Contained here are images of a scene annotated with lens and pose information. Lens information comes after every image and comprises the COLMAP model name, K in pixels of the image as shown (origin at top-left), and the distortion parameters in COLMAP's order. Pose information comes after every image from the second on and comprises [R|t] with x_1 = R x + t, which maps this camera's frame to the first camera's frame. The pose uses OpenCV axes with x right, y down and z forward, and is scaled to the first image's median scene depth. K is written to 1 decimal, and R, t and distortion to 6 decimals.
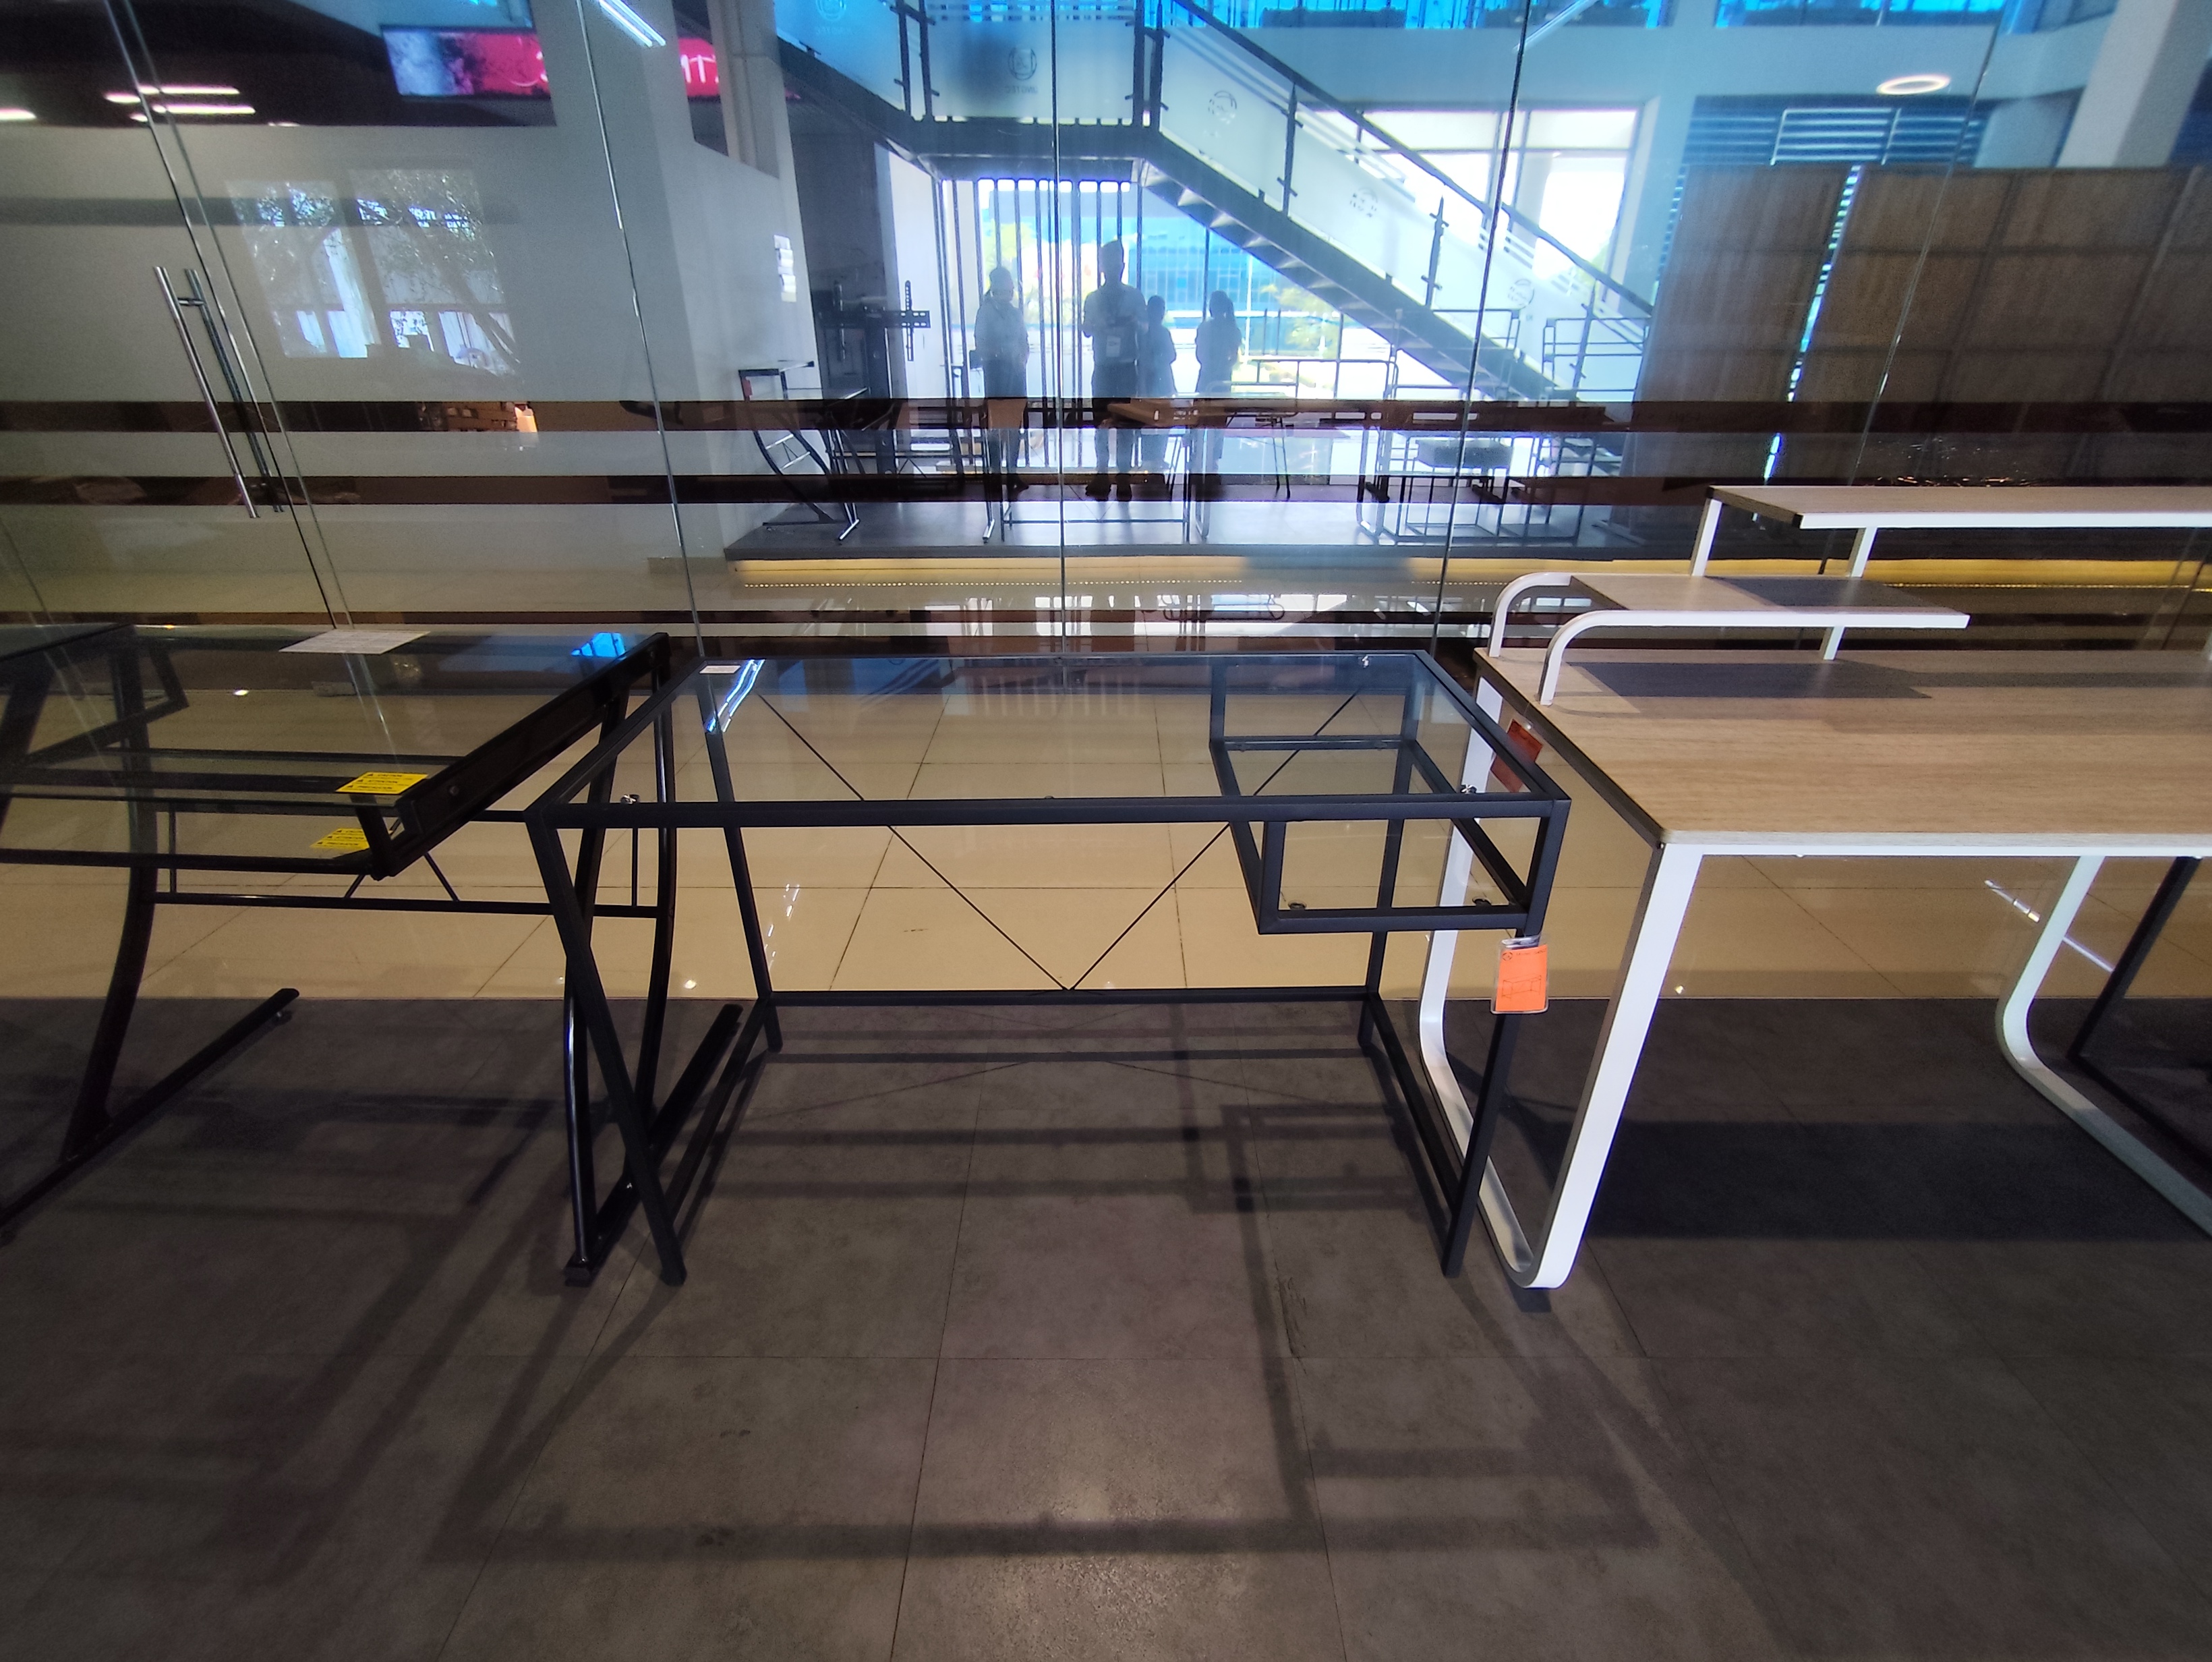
lens RADIAL K [[976.1, 0, 1103.5], [0, 976.1, 836.7], [0, 0, 1]] dist [-0.018423, 0.005509]
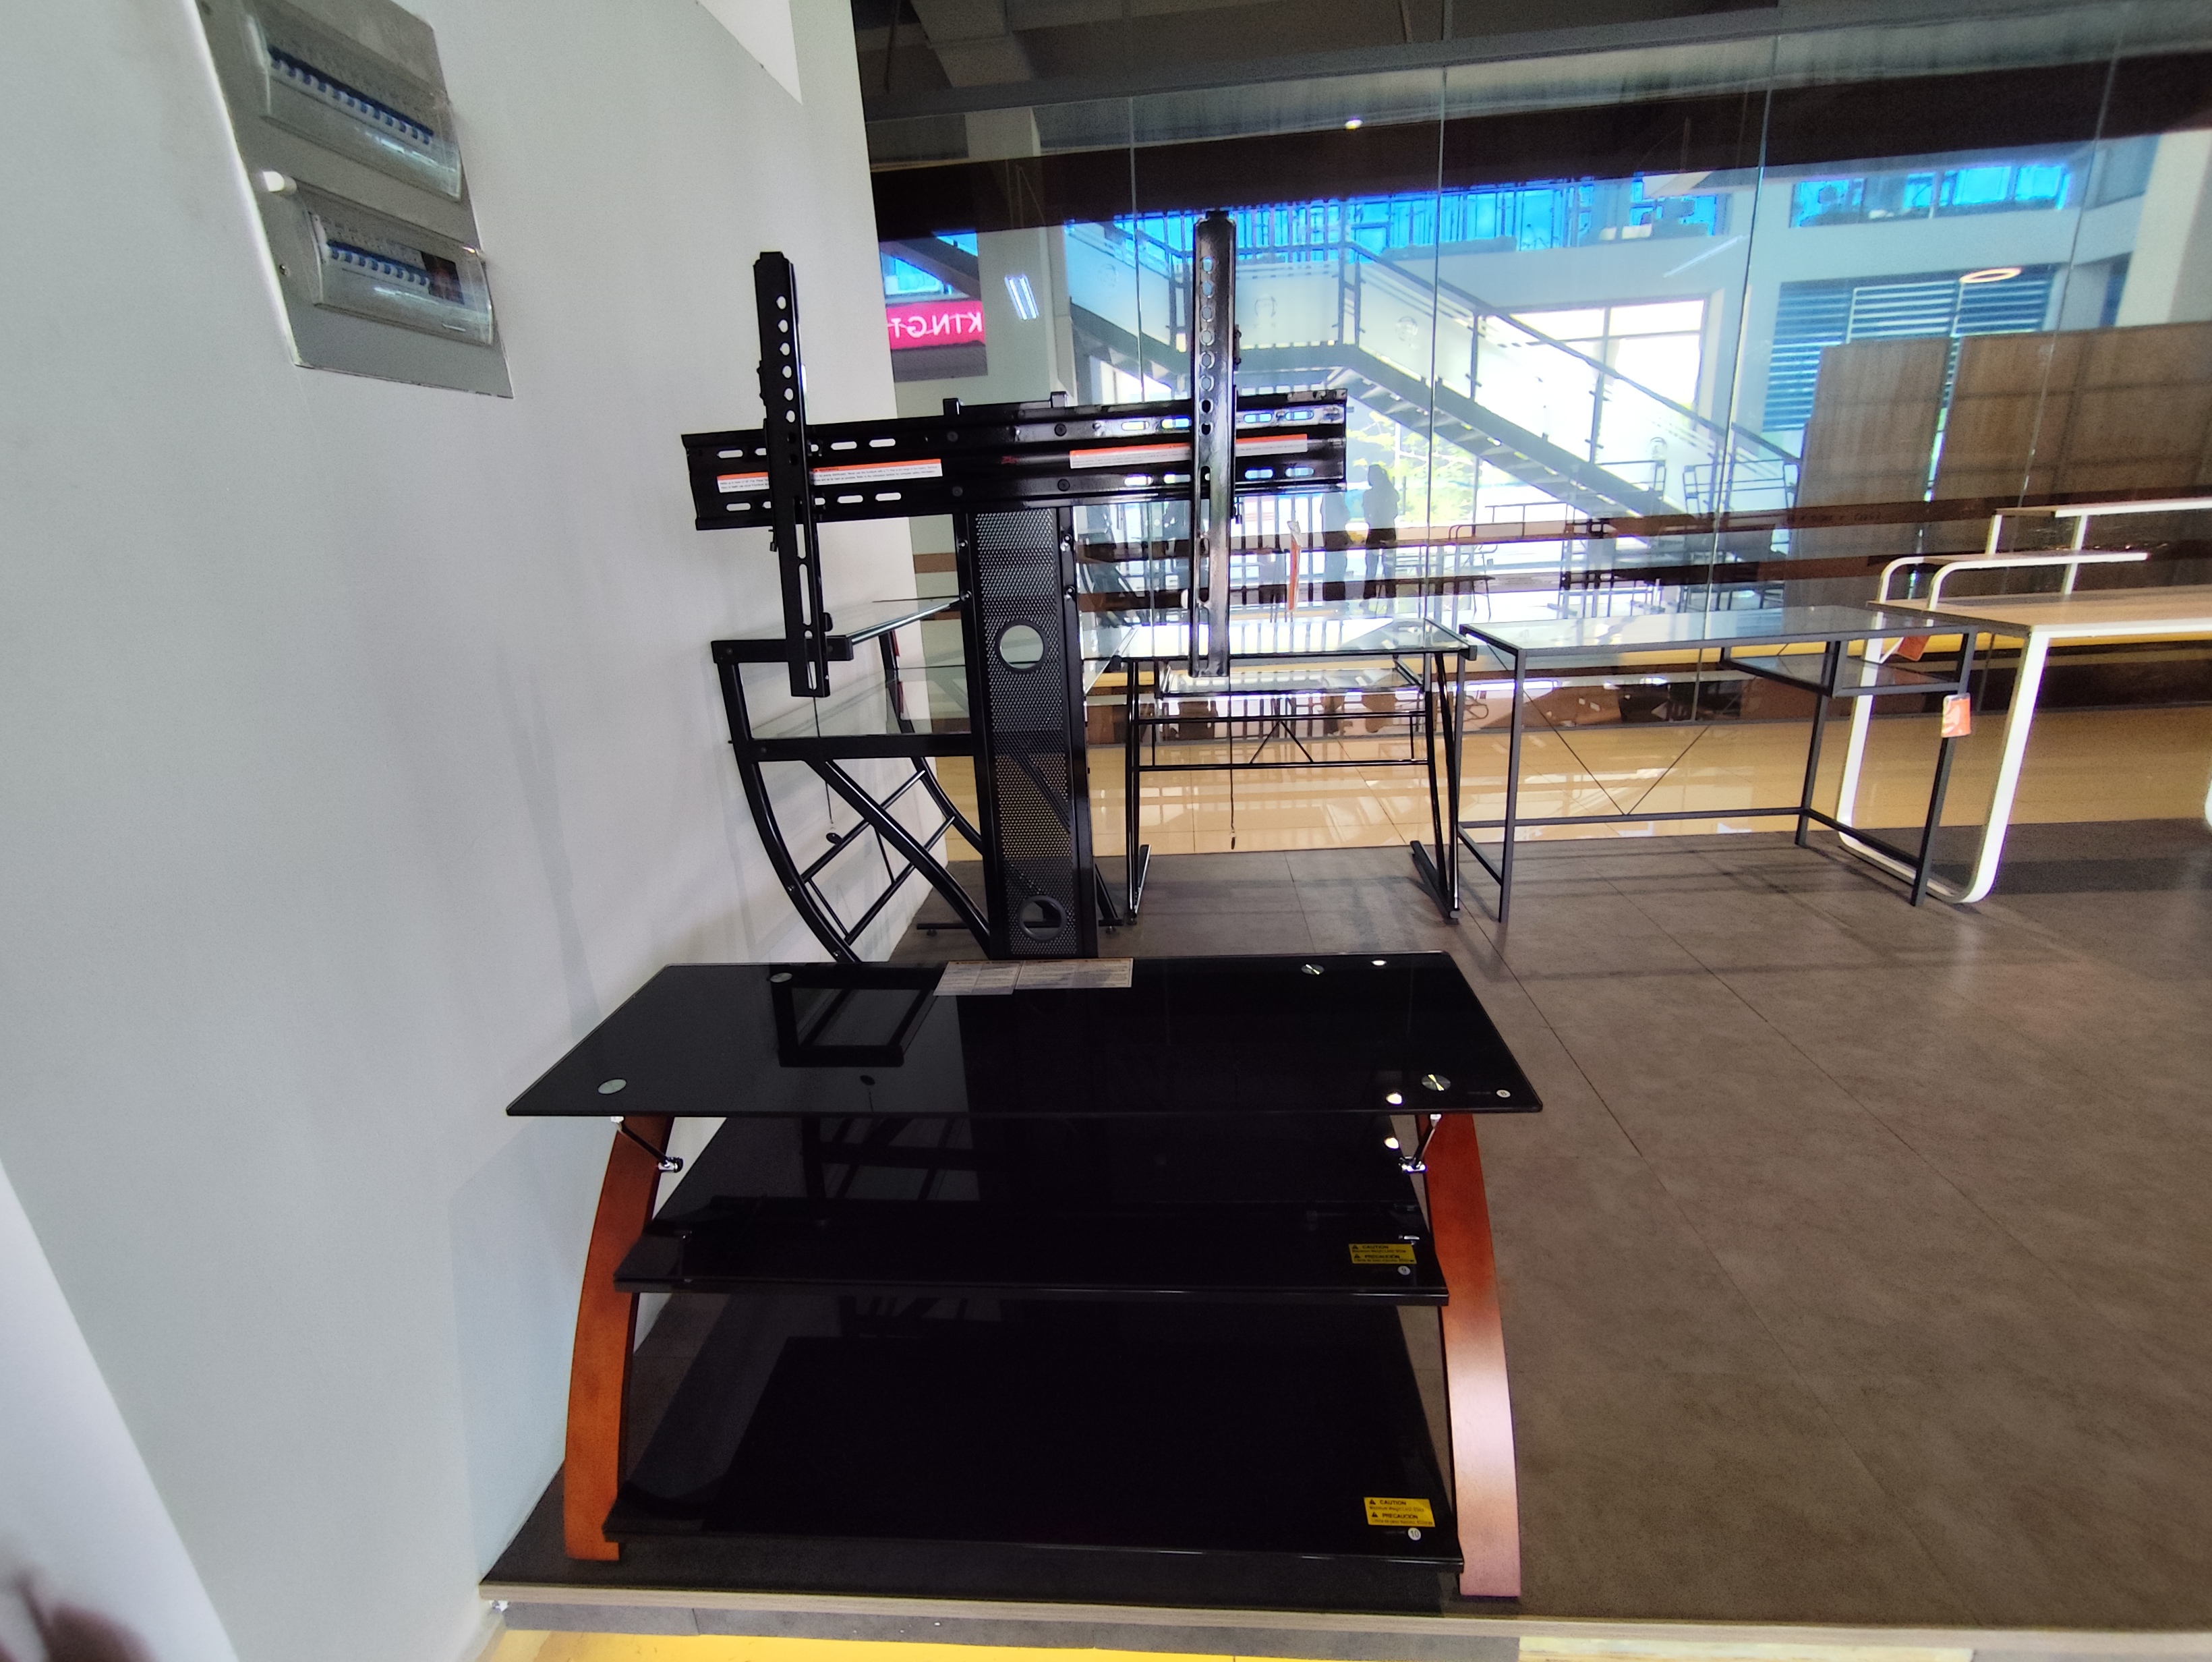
lens RADIAL K [[976.1, 0, 1114.2], [0, 976.1, 832.8], [0, 0, 1]] dist [-0.018423, 0.005509]
pose [[0.996535, -0.032074, -0.076737, -0.231459], [0.019259, 0.986561, -0.162252, 0.128484], [0.080910, 0.160212, 0.983761, -0.222443]]
